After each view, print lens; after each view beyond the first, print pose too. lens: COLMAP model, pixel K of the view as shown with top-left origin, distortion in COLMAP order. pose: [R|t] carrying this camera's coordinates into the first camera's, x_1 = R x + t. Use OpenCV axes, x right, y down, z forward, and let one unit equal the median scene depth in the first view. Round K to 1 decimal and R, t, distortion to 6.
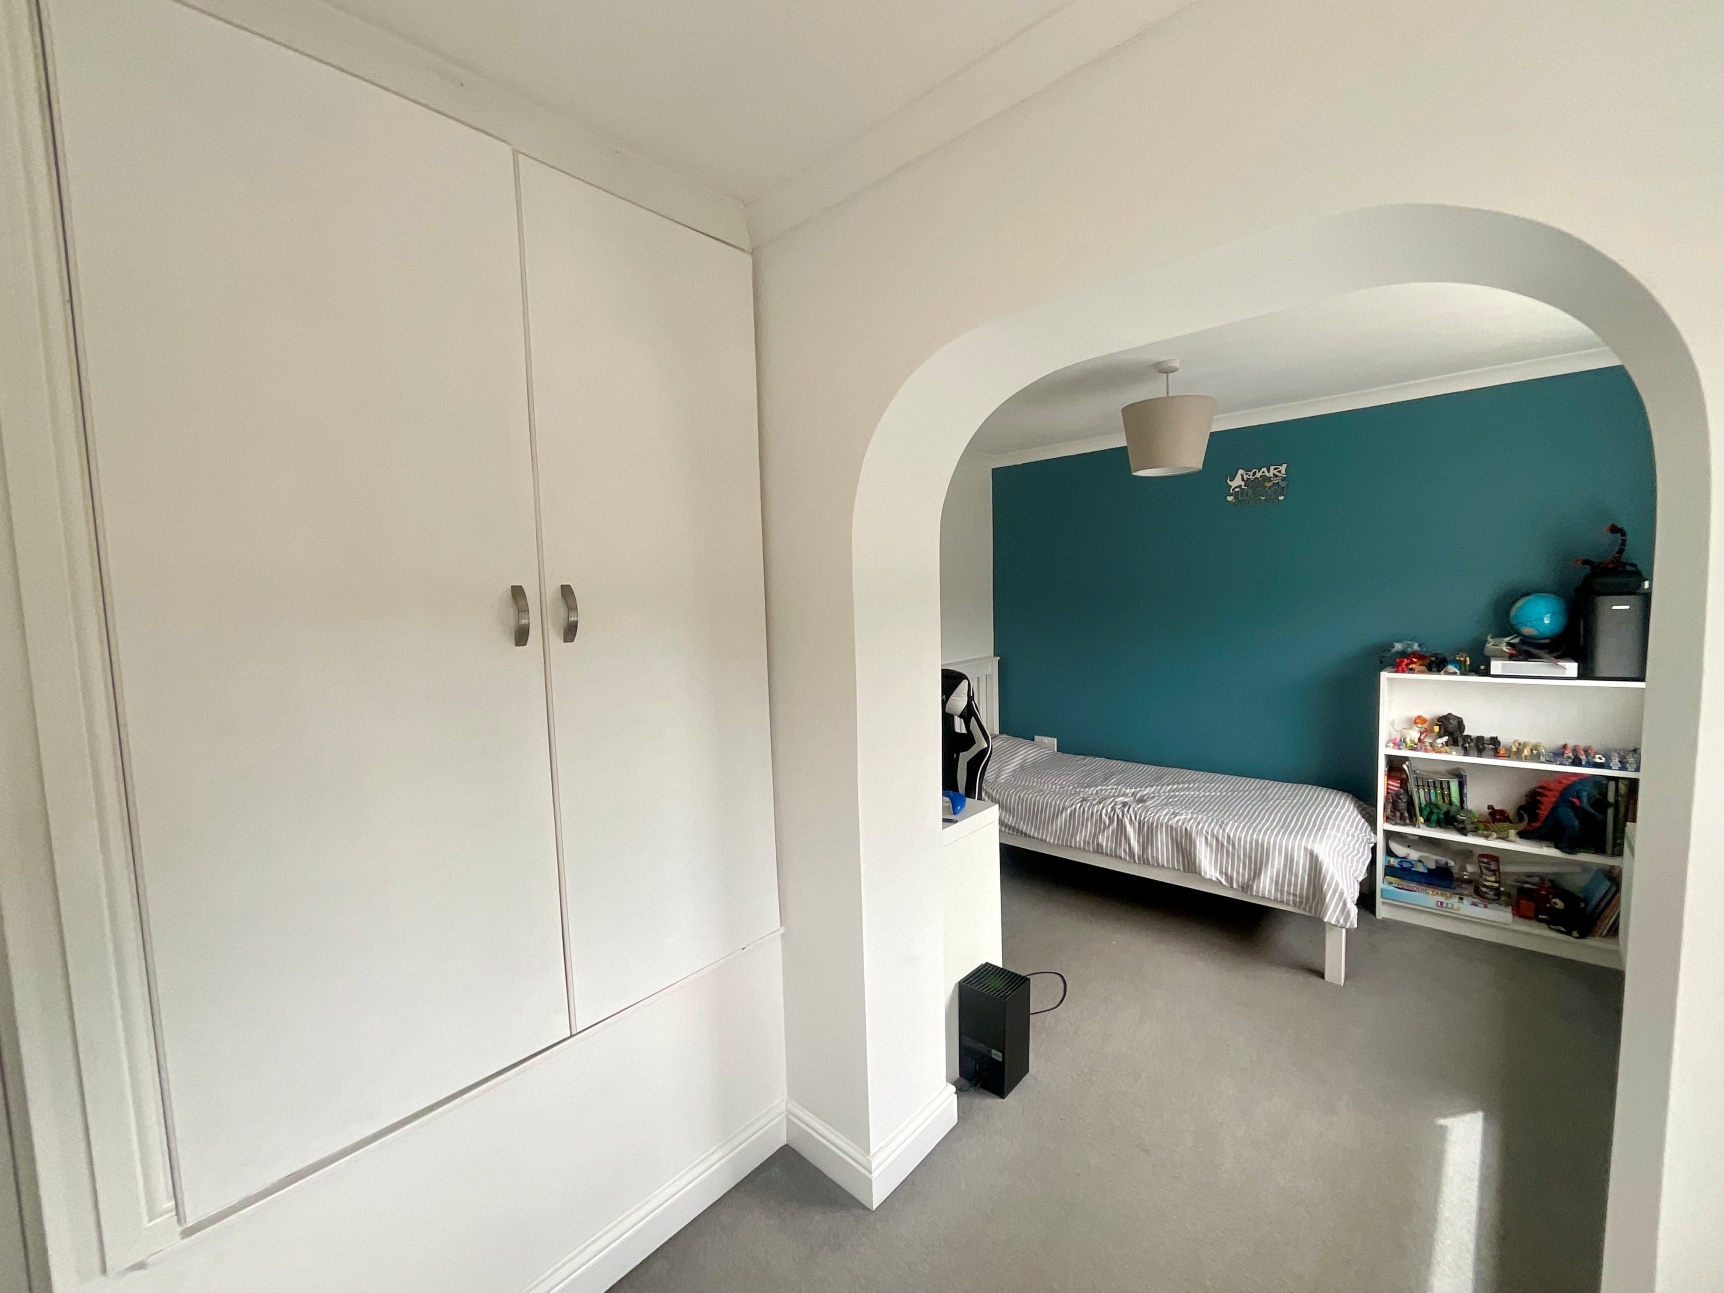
lens RADIAL K [[699.0, 0, 860.7], [0, 699.0, 649.5], [0, 0, 1]] dist [-0.011766, 0.010321]
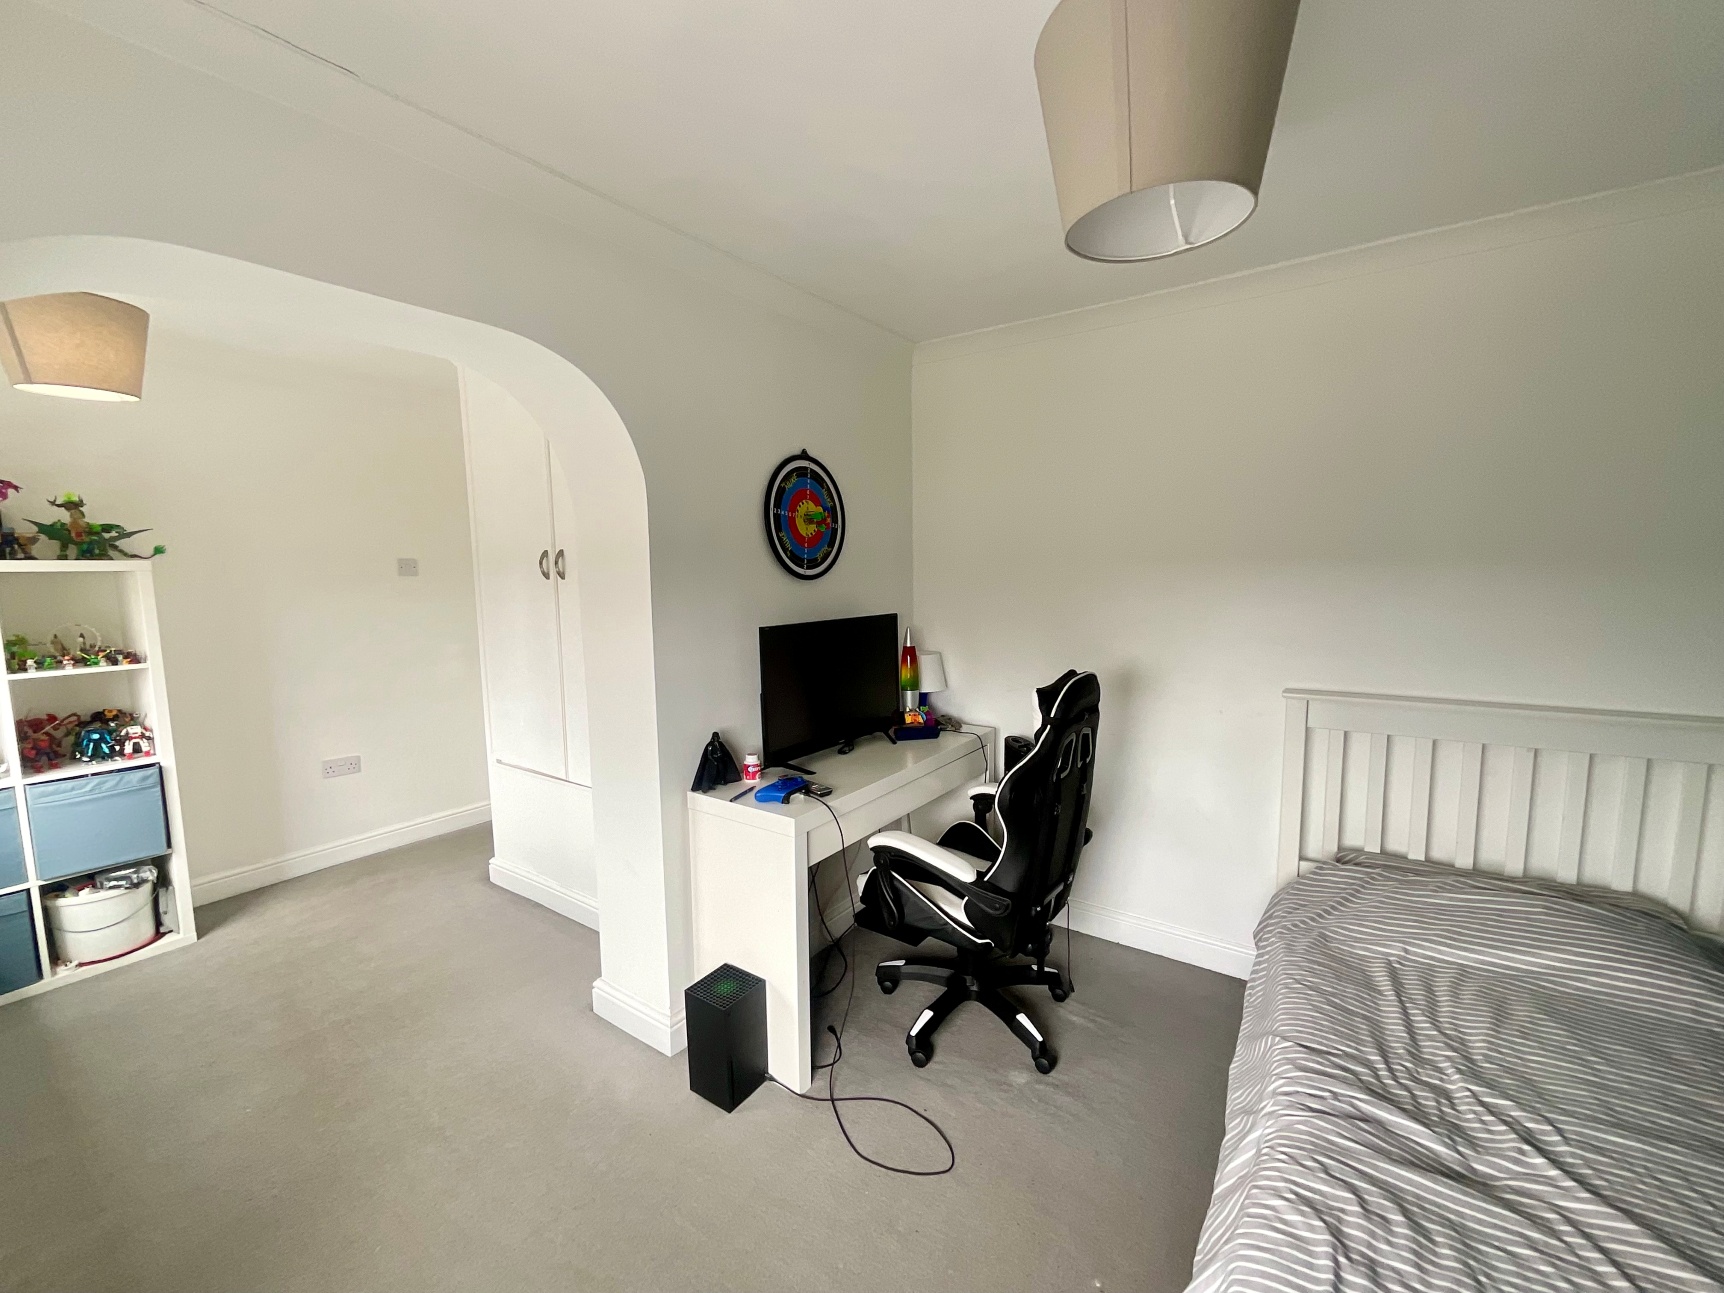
lens RADIAL K [[698.0, 0, 861.6], [0, 698.0, 649.4], [0, 0, 1]] dist [-0.001620, 0.000652]
pose [[0.117134, 0.146085, -0.982313, 0.754846], [-0.070561, 0.987846, 0.138495, -0.069516], [0.990606, 0.053090, 0.126018, 0.754131]]
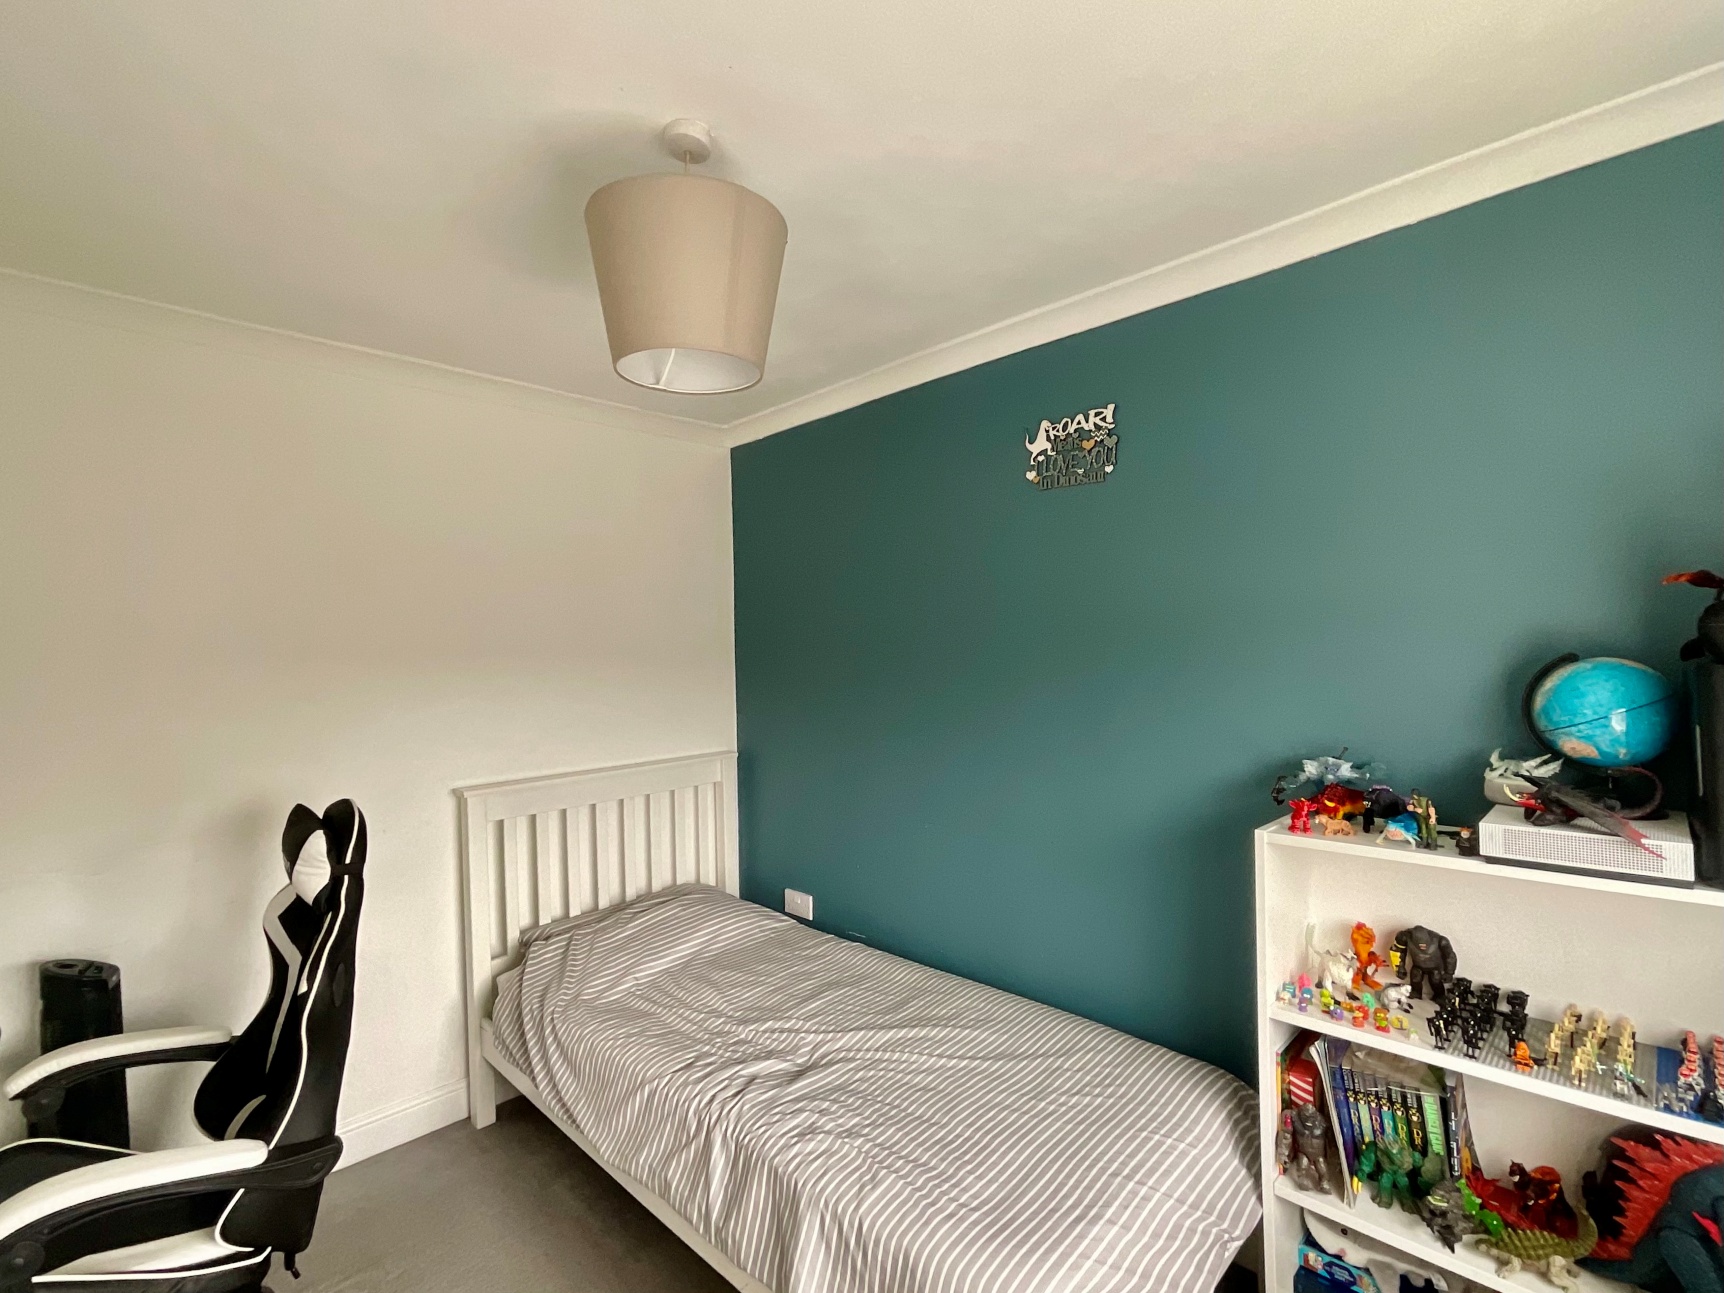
lens RADIAL K [[805.4, 0, 861.0], [0, 805.4, 651.2], [0, 0, 1]] dist [0.001417, -0.001209]
pose [[0.998431, 0.010573, -0.054981, 0.535894], [-0.014916, 0.996748, -0.079190, -0.037492], [0.053965, 0.079886, 0.995342, 0.476076]]
